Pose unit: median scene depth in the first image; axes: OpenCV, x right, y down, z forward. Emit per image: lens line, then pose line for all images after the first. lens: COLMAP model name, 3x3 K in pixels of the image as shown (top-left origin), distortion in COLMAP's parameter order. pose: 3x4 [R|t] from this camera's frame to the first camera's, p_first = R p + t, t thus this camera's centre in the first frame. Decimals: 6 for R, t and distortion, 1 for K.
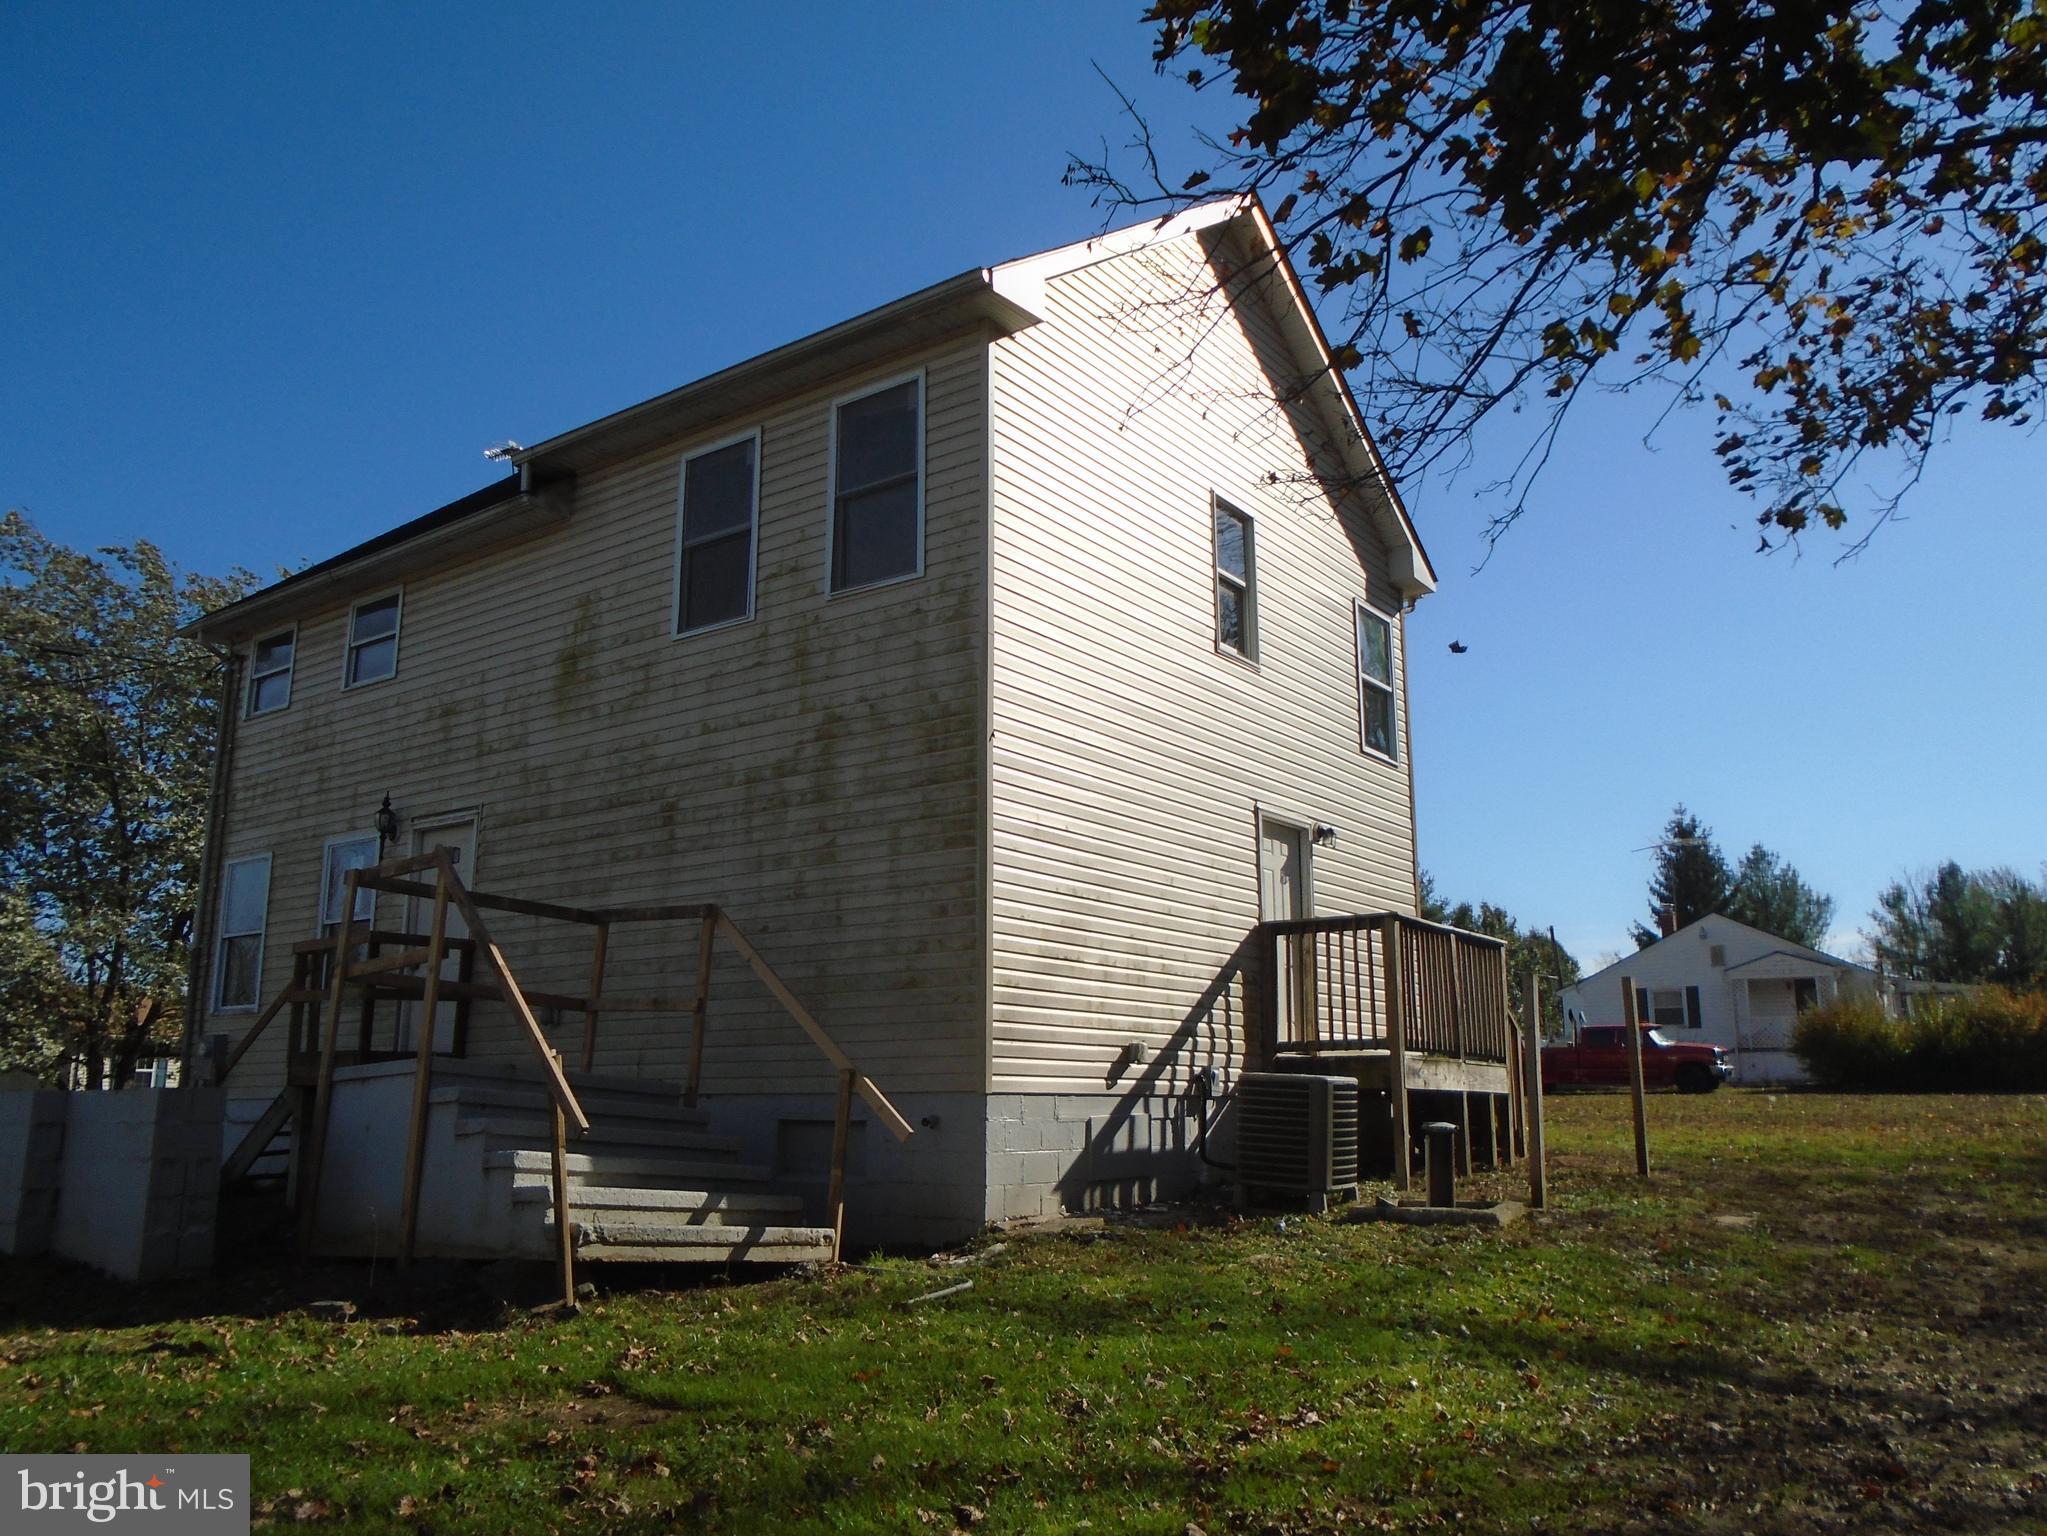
lens RADIAL K [[1544.4, 0, 1023.5], [0, 1544.4, 768.0], [0, 0, 1]] dist [-0.005391, 0.005791]
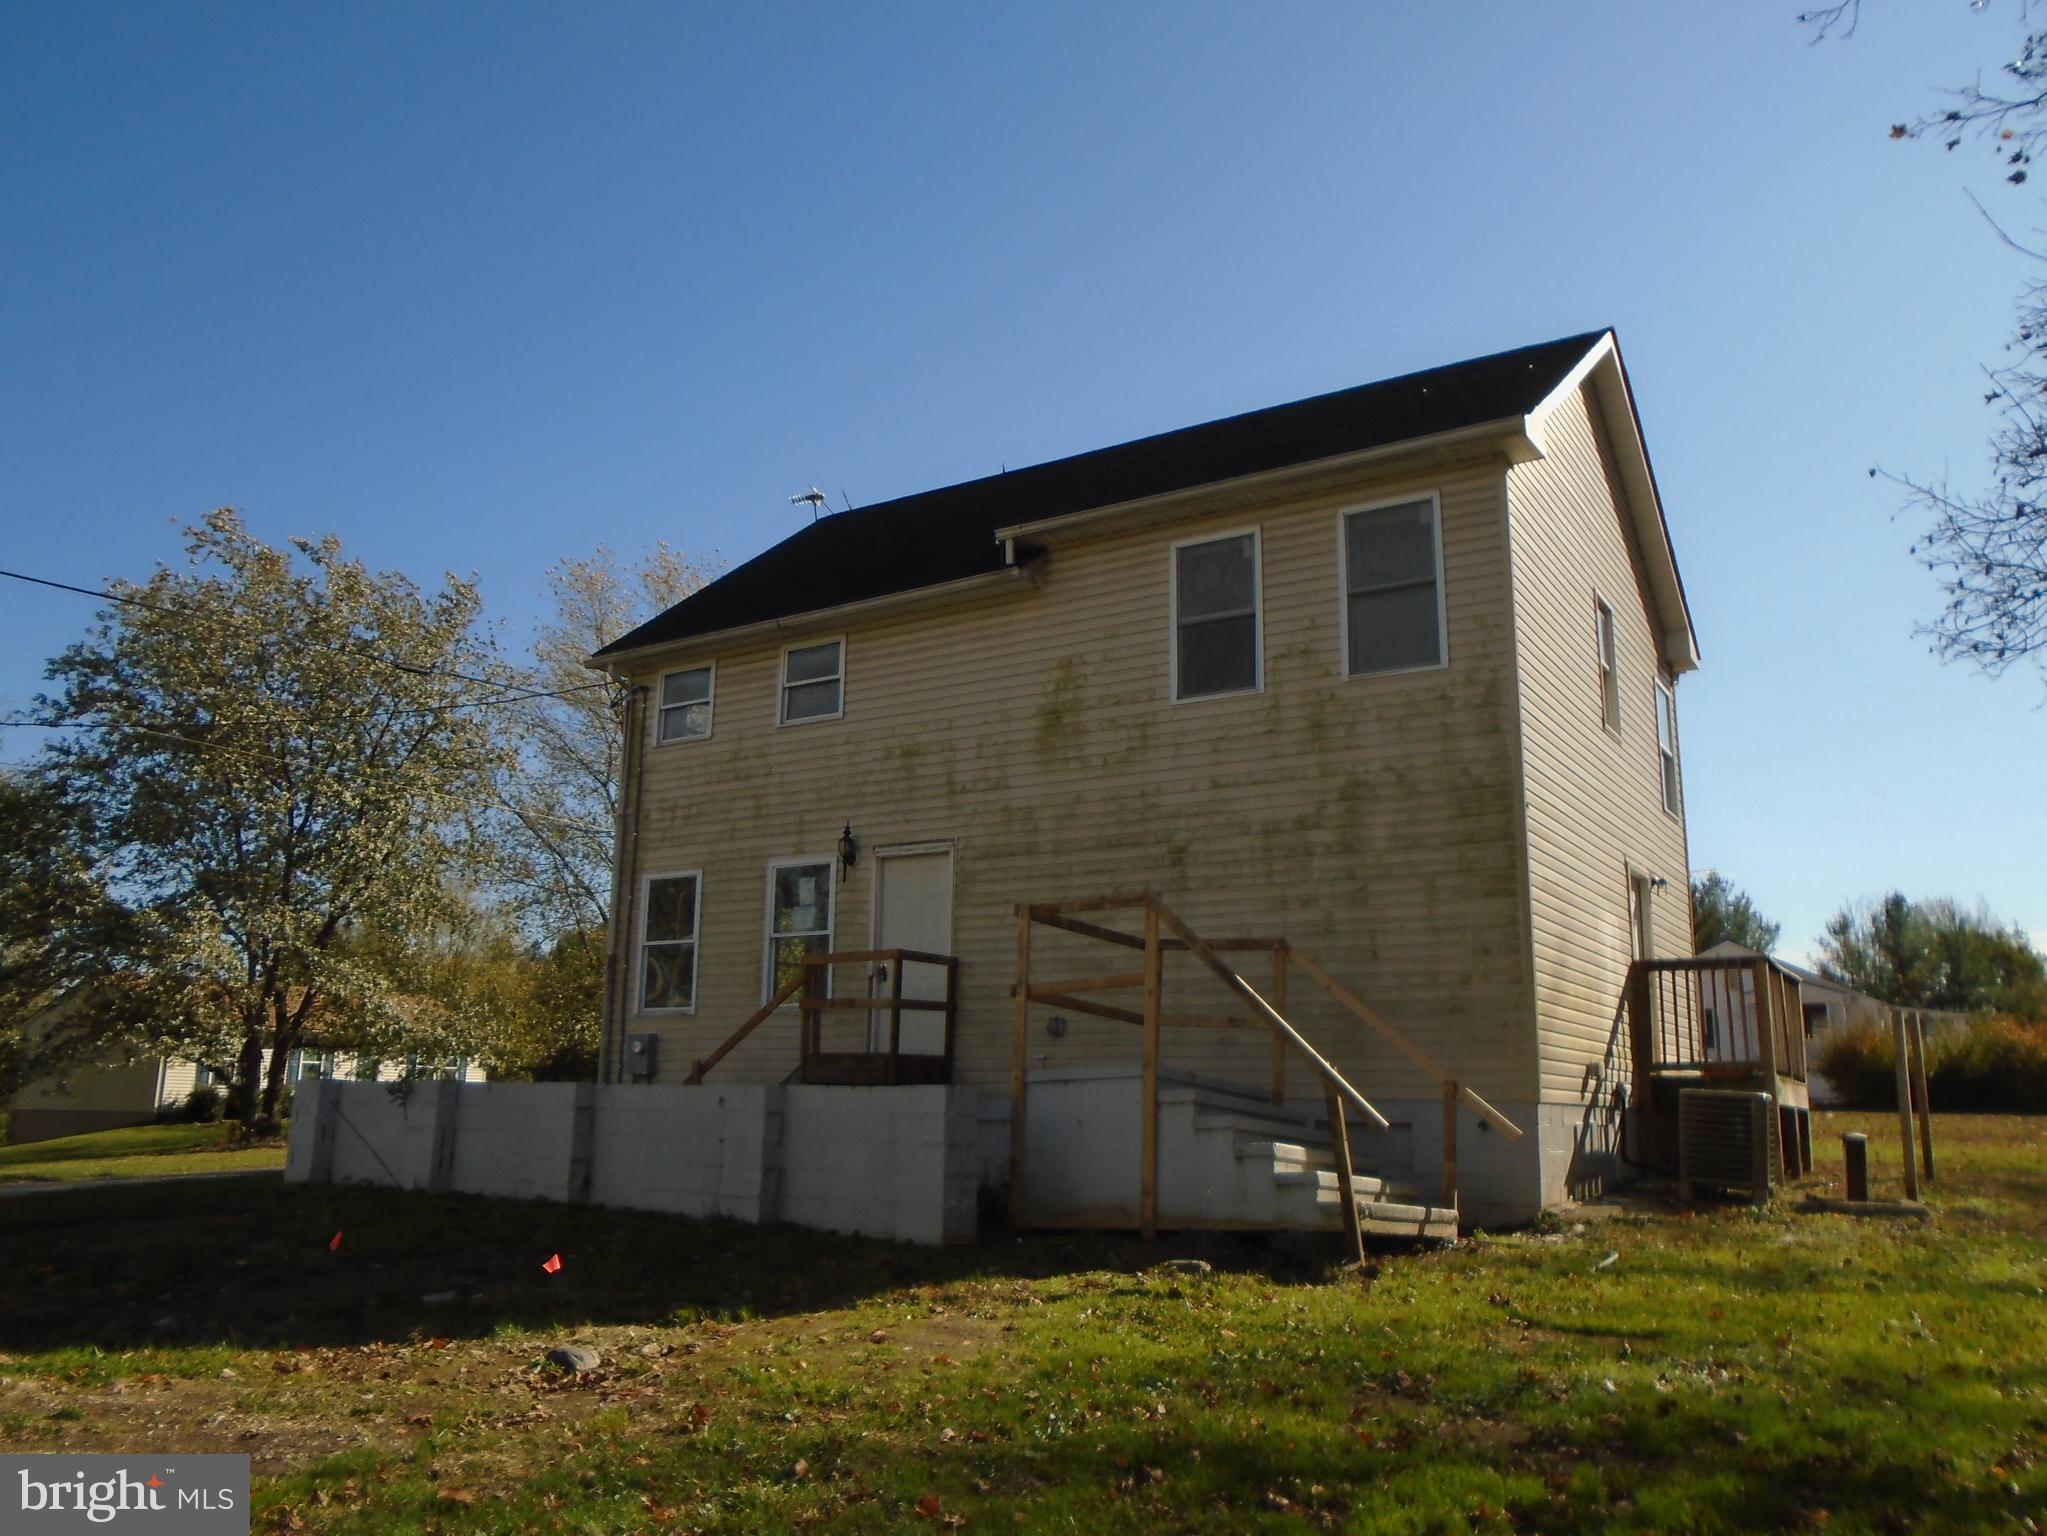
lens RADIAL K [[1565.7, 0, 1023.5], [0, 1565.7, 768.0], [0, 0, 1]] dist [0.004004, 0.003498]
pose [[0.997041, 0.032876, 0.069486, -0.422210], [-0.032974, 0.999456, 0.000263, -0.032425], [-0.069439, -0.002554, 0.997583, -0.165304]]
